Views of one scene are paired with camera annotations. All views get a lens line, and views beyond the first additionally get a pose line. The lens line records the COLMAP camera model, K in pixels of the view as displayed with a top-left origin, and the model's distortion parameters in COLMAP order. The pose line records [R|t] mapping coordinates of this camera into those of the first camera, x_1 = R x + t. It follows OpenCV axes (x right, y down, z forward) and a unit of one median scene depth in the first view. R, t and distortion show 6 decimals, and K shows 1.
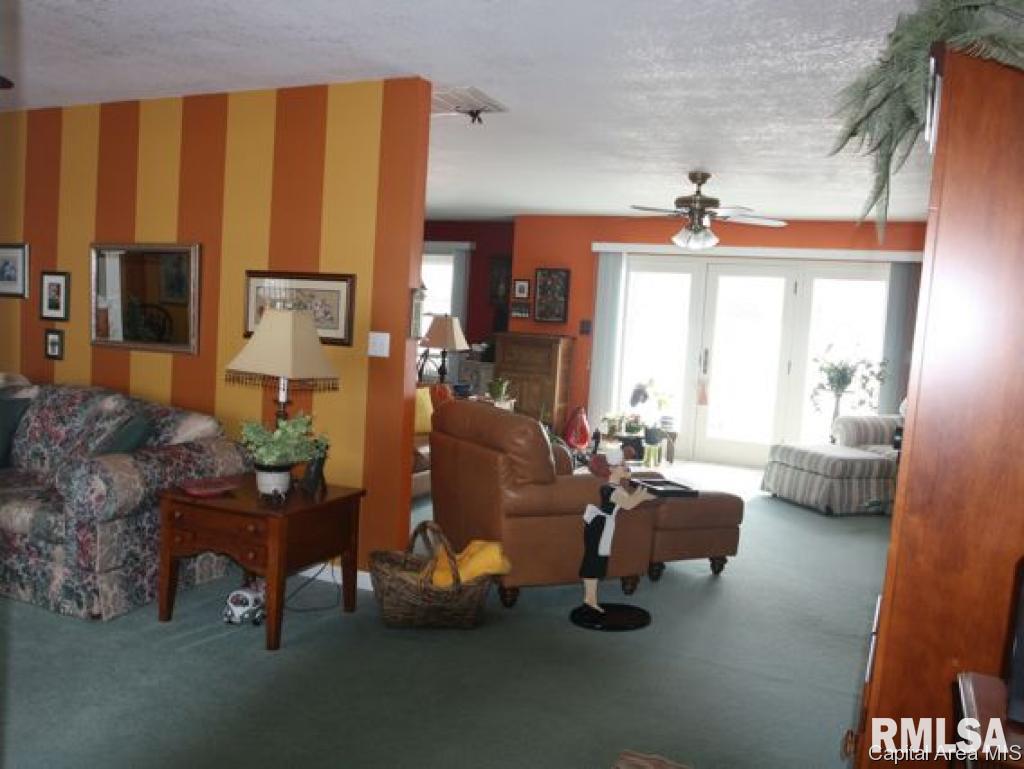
lens RADIAL K [[908.3, 0, 512.0], [0, 908.3, 384.5], [0, 0, 1]] dist [-0.042091, 0.008044]
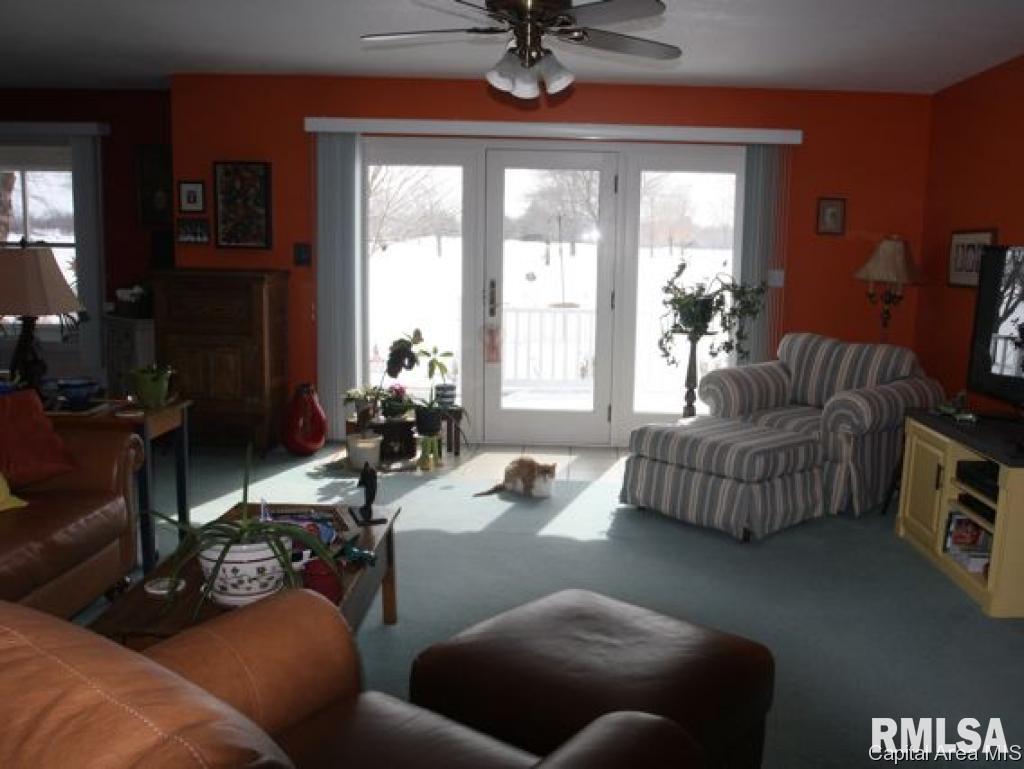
lens RADIAL K [[901.6, 0, 578.2], [0, 901.6, 383.5], [0, 0, 1]] dist [-0.051438, -0.001243]
pose [[0.923678, -0.092297, 0.371888, 0.017551], [0.060574, 0.993524, 0.096126, -0.022806], [-0.378352, -0.066263, 0.923287, 0.357855]]
